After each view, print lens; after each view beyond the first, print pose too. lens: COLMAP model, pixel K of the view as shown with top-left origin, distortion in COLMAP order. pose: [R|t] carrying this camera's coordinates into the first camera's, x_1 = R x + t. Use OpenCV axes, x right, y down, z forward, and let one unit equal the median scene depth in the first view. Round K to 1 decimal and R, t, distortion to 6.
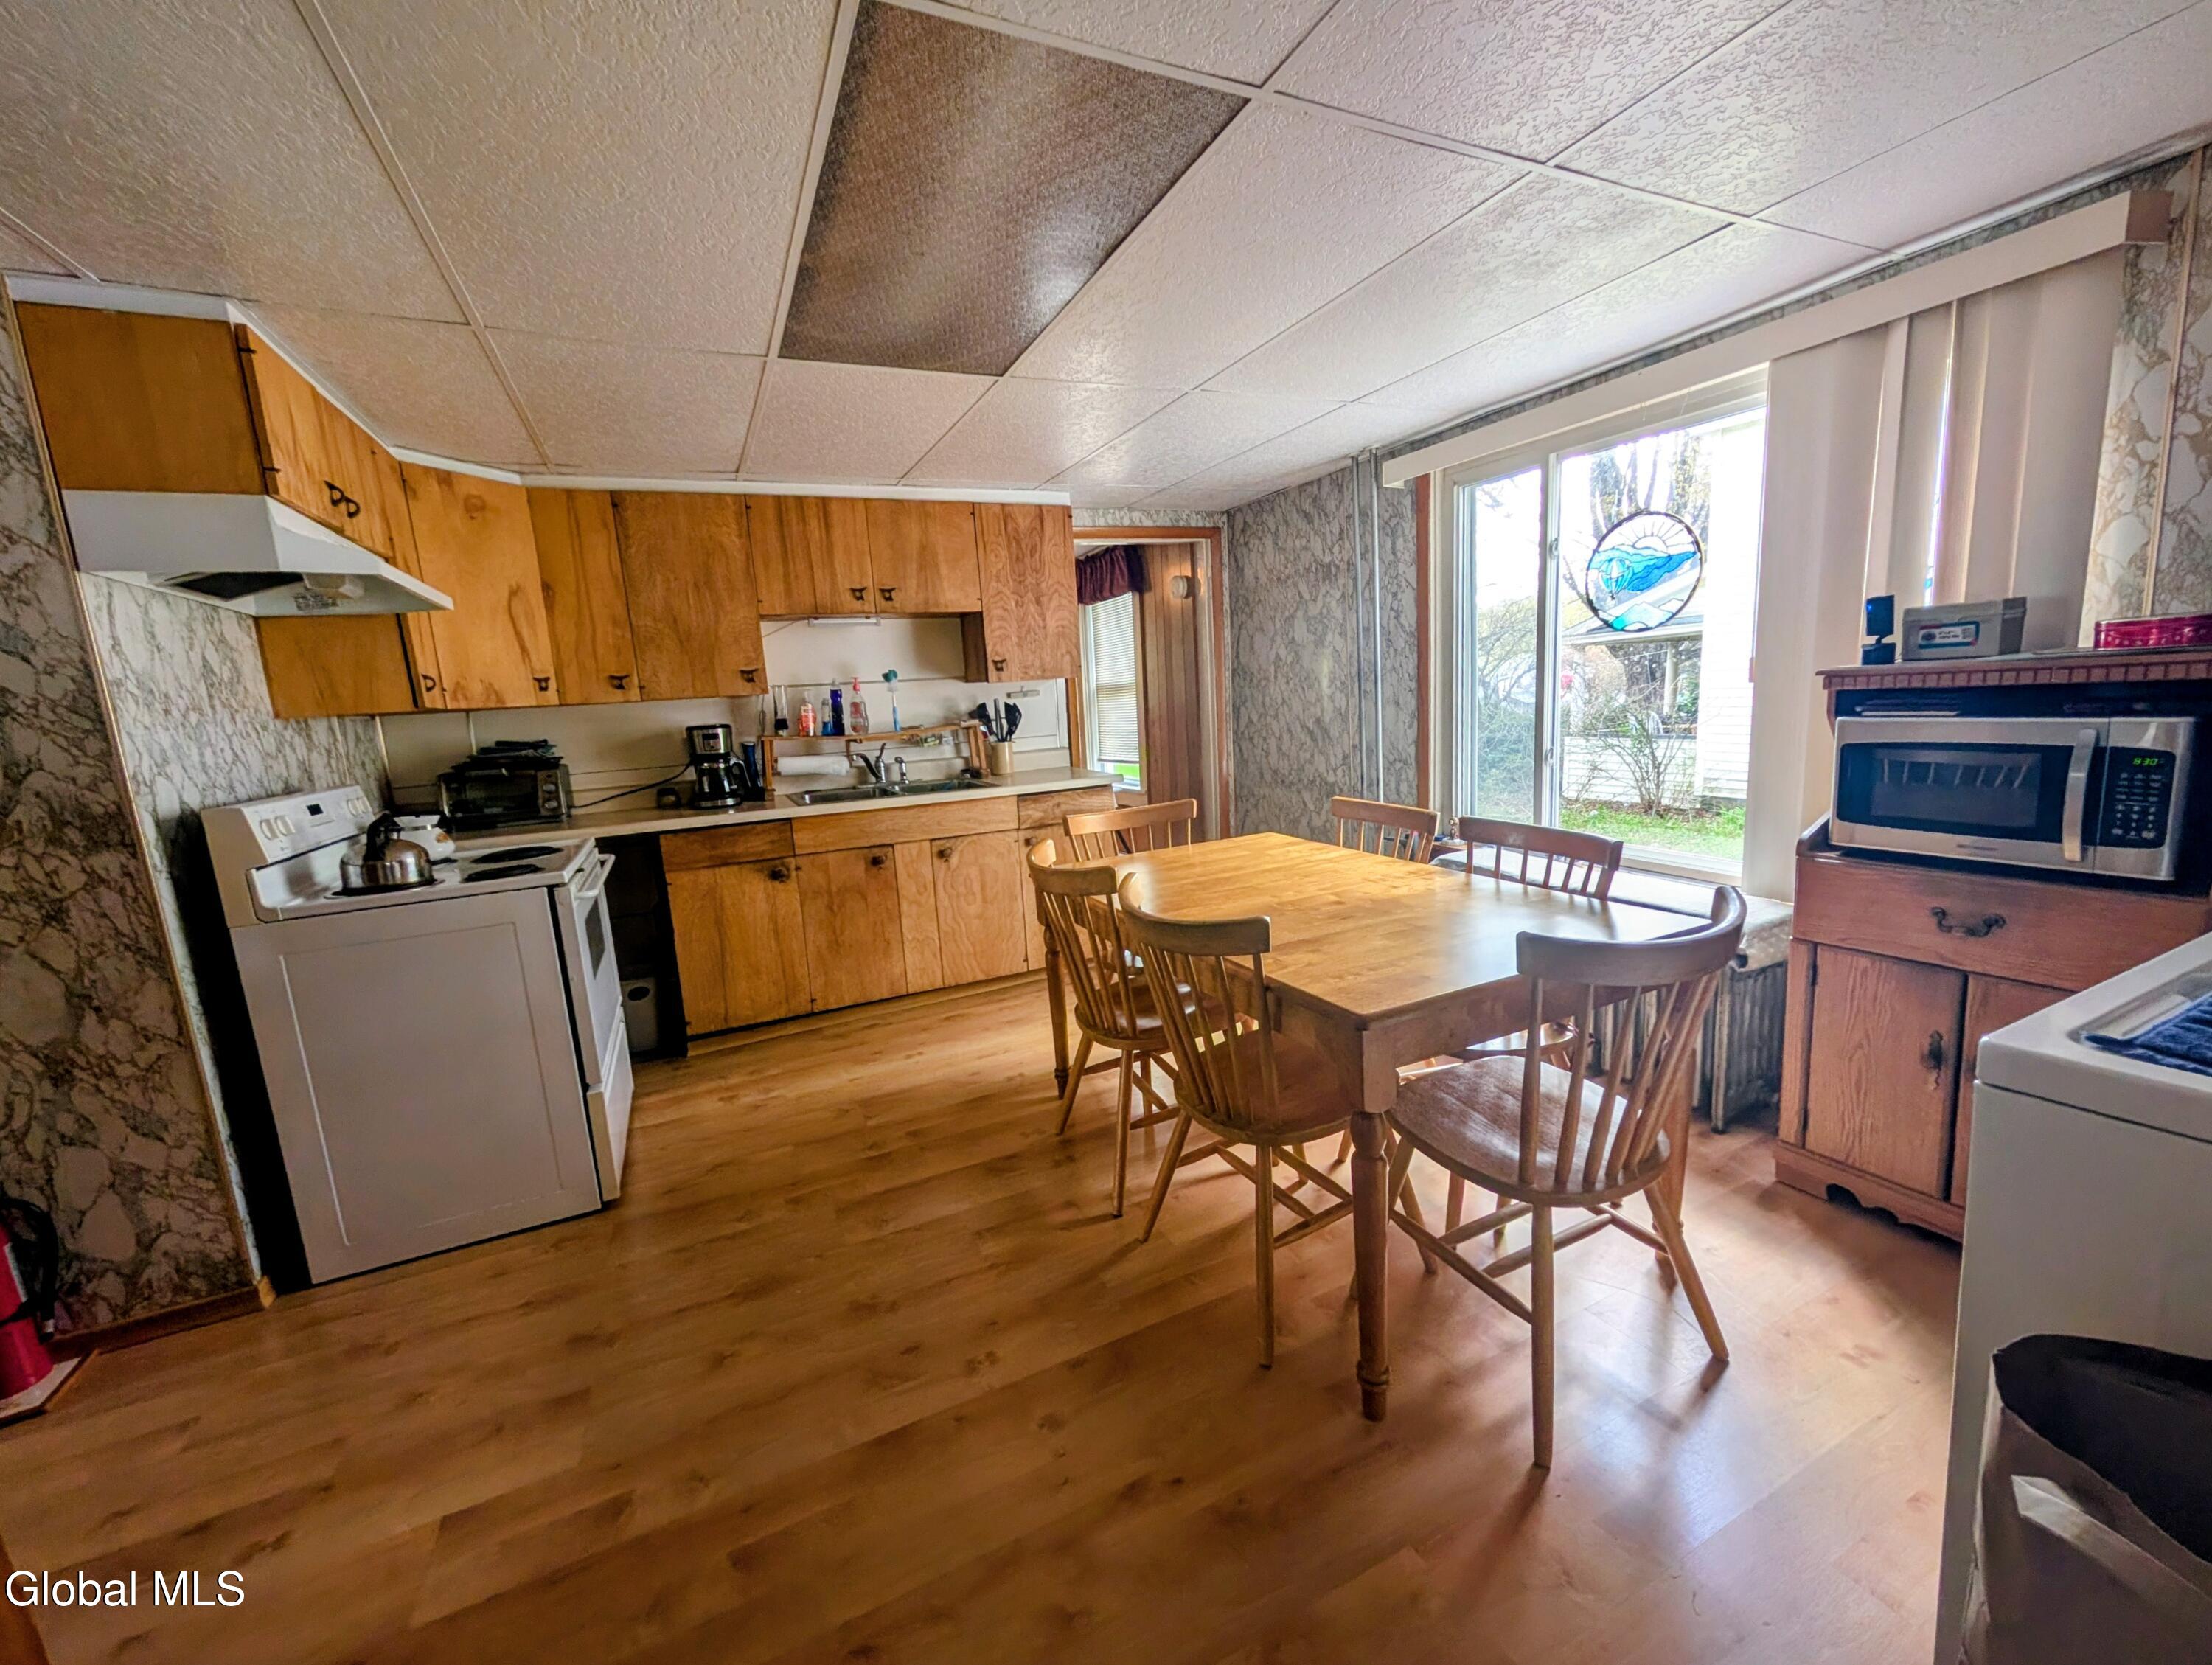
lens RADIAL K [[875.0, 0, 1095.4], [0, 875.0, 836.8], [0, 0, 1]] dist [-0.000450, -0.000100]
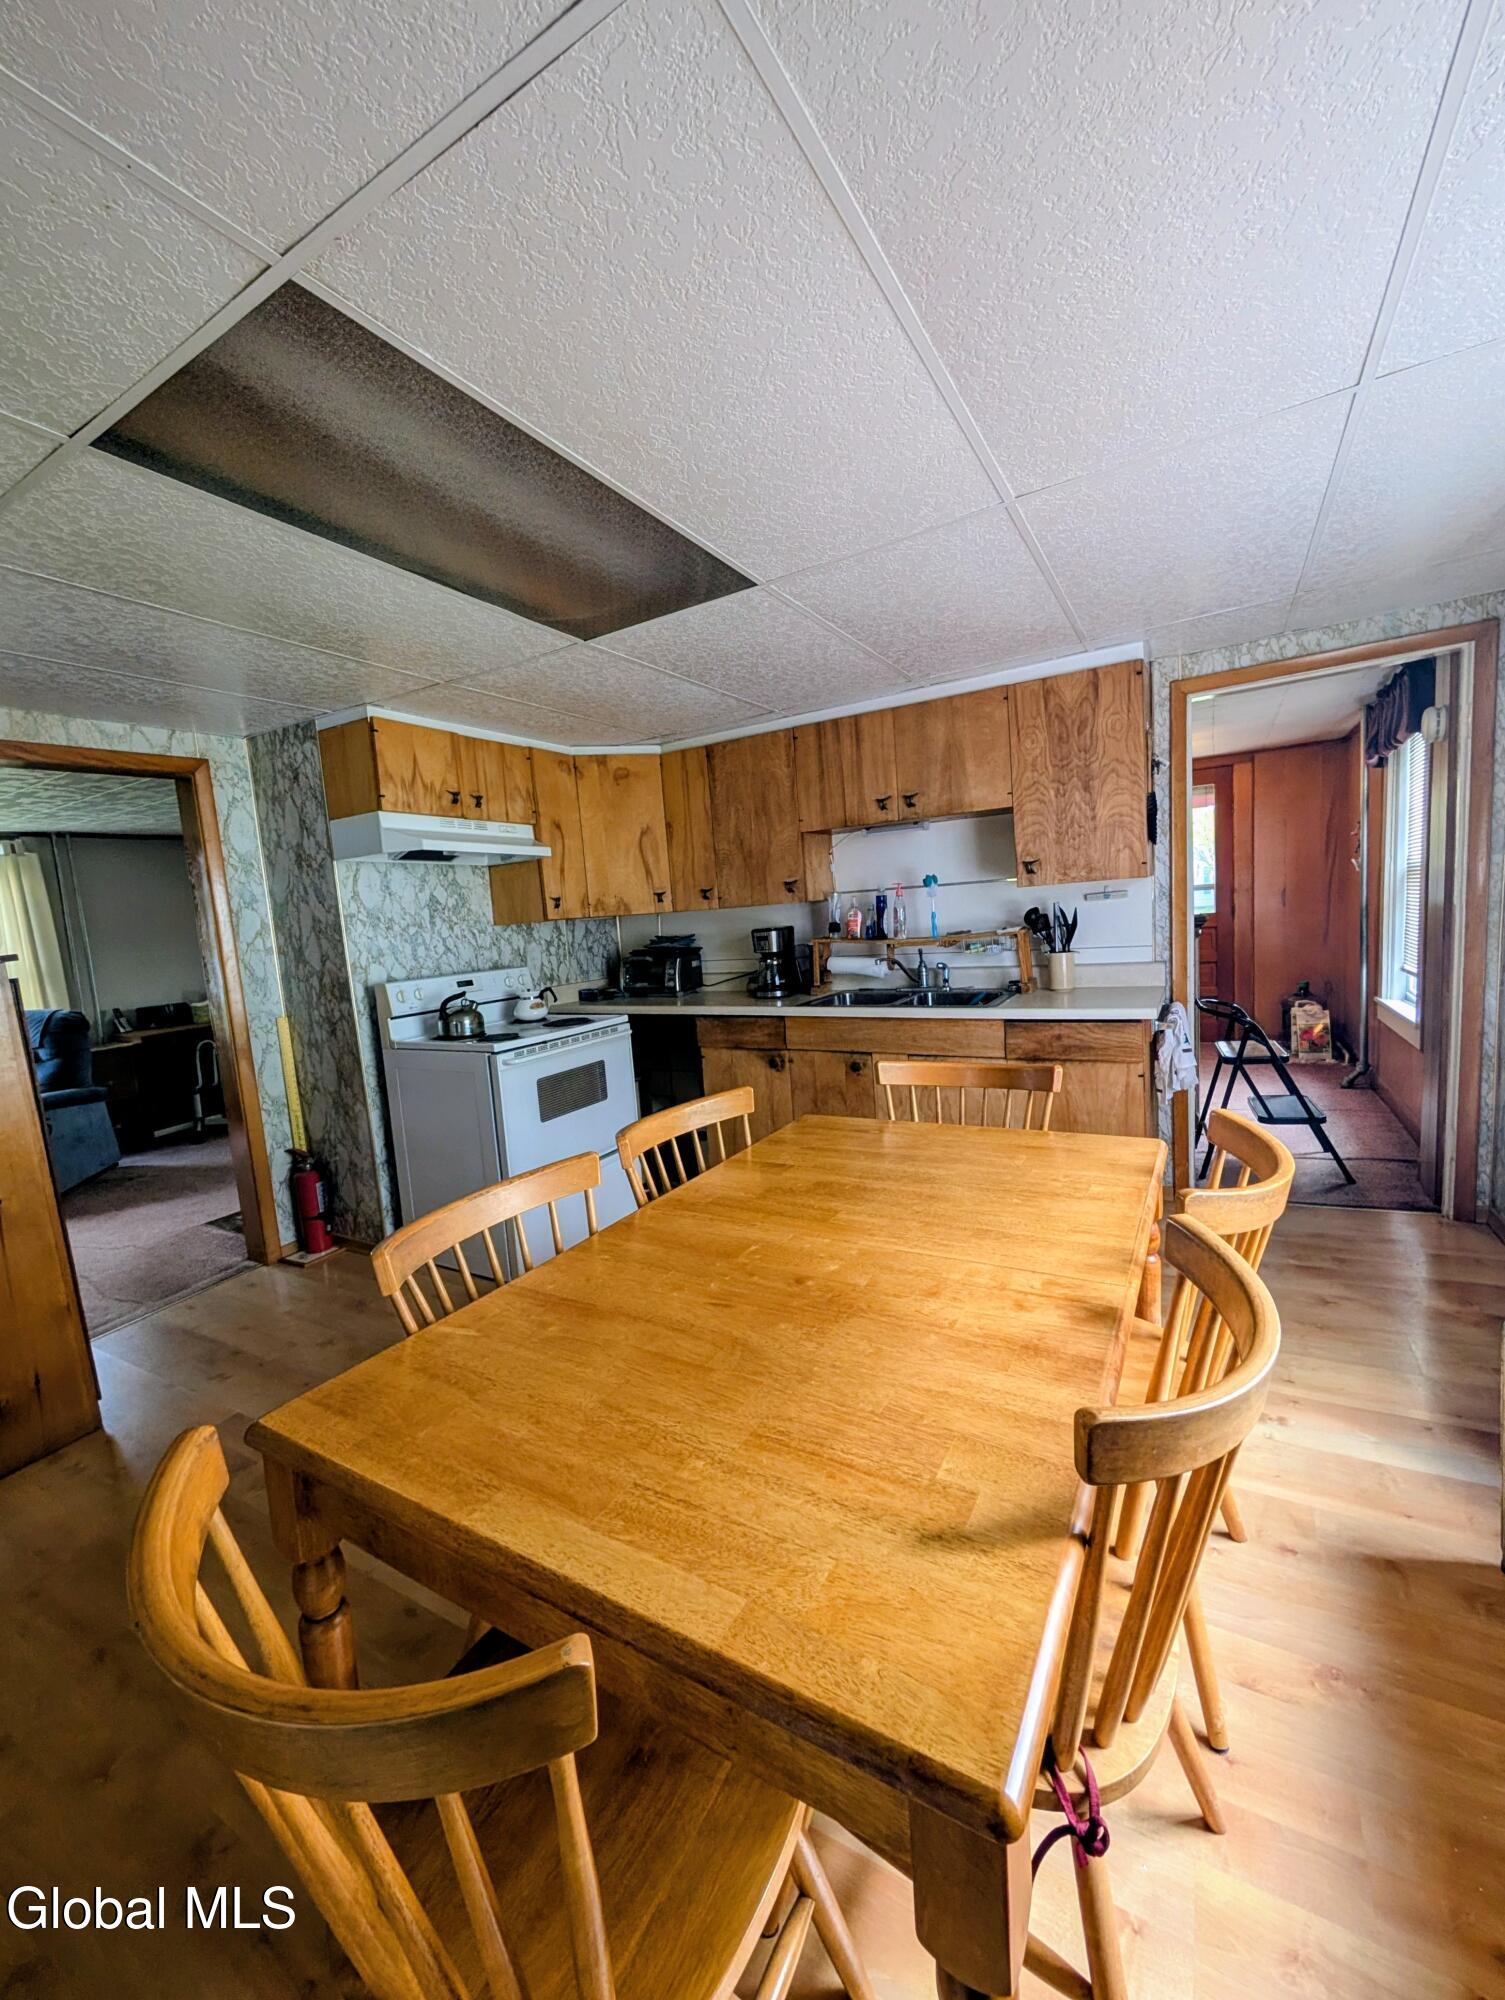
lens RADIAL K [[791.1, 0, 752.5], [0, 791.1, 1000.0], [0, 0, 1]] dist [-0.000450, -0.000100]
pose [[0.575275, 0.112069, -0.810246, 0.426441], [-0.099603, 0.992796, 0.066600, -0.100633], [0.811873, 0.042390, 0.582293, 0.364340]]
